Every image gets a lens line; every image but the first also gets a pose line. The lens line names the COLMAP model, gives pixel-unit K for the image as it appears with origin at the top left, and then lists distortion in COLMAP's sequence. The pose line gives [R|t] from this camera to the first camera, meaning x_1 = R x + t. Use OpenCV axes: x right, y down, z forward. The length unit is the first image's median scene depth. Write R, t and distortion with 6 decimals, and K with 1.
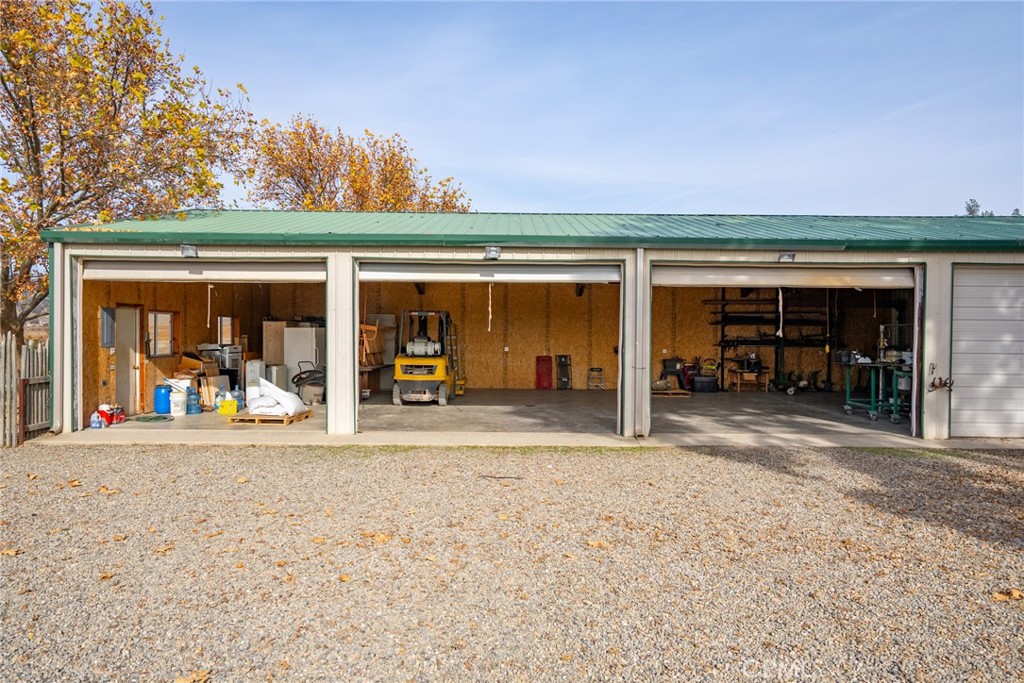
lens RADIAL K [[678.9, 0, 511.8], [0, 678.9, 342.4], [0, 0, 1]] dist [-0.002241, 0.000335]
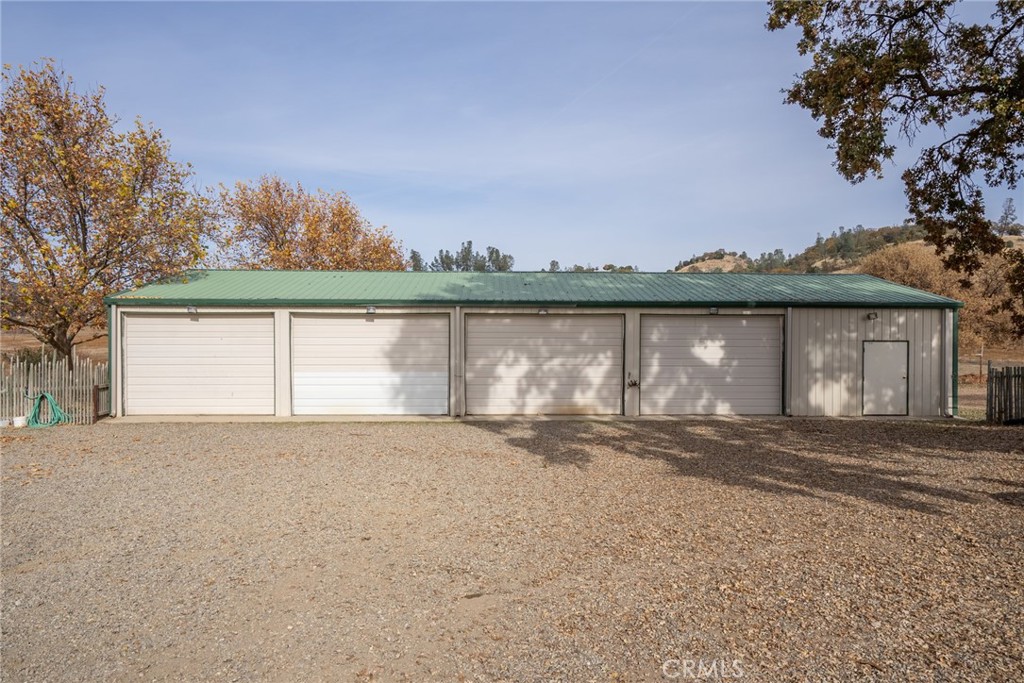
lens RADIAL K [[678.9, 0, 512.2], [0, 678.9, 340.9], [0, 0, 1]] dist [-0.002241, 0.000335]
pose [[0.999533, -0.005706, 0.030012, 0.273928], [0.005843, 0.999973, -0.004498, -0.042512], [-0.029985, 0.004671, 0.999539, -0.720776]]
